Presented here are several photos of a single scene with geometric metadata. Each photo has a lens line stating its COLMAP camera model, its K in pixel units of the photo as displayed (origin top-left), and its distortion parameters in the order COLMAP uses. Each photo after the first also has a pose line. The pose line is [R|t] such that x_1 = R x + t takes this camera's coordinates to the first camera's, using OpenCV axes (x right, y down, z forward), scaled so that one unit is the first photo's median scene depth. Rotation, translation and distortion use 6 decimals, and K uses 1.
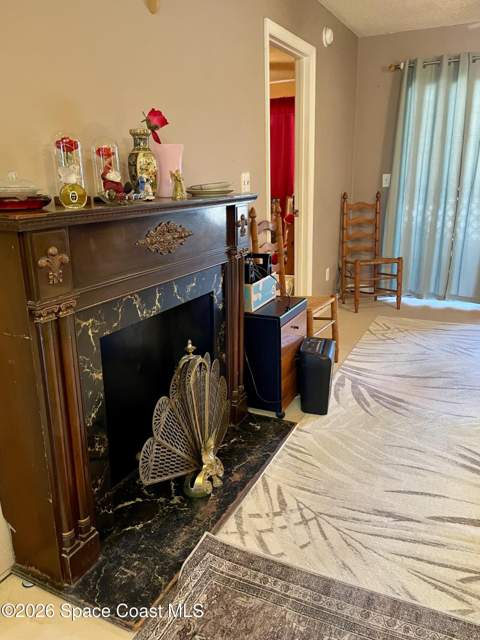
lens RADIAL K [[491.4, 0, 243.1], [0, 491.4, 323.0], [0, 0, 1]] dist [0.028762, -0.042185]
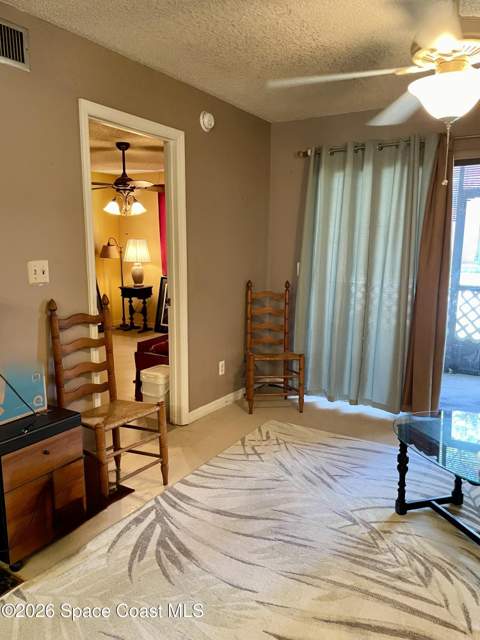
lens RADIAL K [[491.4, 0, 237.9], [0, 491.4, 322.7], [0, 0, 1]] dist [0.028762, -0.042185]
pose [[0.996555, 0.055563, -0.061570, 0.267739], [-0.063337, 0.989156, -0.132513, -0.067814], [0.053540, 0.135956, 0.989267, 0.108658]]
